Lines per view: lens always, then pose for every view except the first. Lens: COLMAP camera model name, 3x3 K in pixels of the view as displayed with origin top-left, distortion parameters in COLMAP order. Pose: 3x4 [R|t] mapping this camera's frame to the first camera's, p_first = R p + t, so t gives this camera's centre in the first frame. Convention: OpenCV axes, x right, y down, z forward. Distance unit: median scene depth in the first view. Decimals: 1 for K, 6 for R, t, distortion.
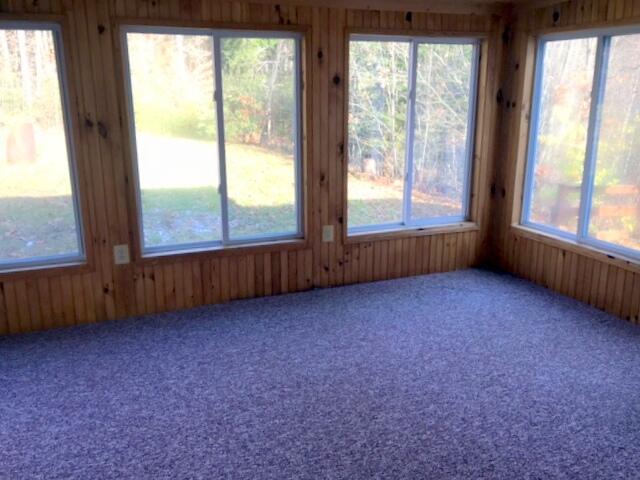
lens RADIAL K [[561.5, 0, 320.0], [0, 561.5, 240.0], [0, 0, 1]] dist [0.005781, 0.000549]
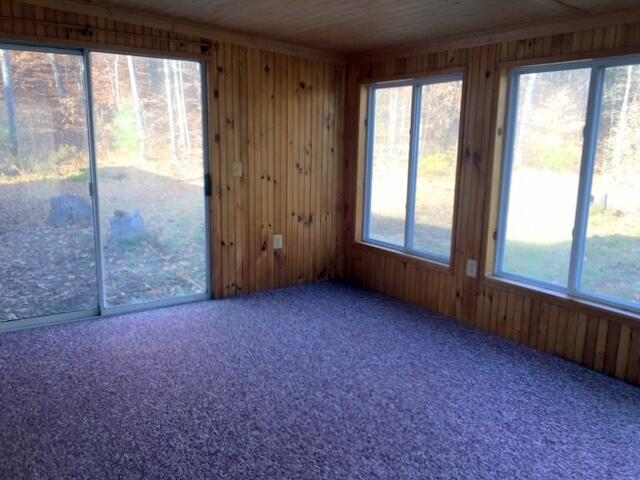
lens RADIAL K [[527.5, 0, 320.0], [0, 527.5, 240.0], [0, 0, 1]] dist [0.004654, -0.006709]
pose [[0.208661, 0.193514, -0.958652, 0.609383], [-0.266168, 0.954464, 0.134734, -0.092636], [0.941071, 0.227049, 0.250667, 0.438148]]
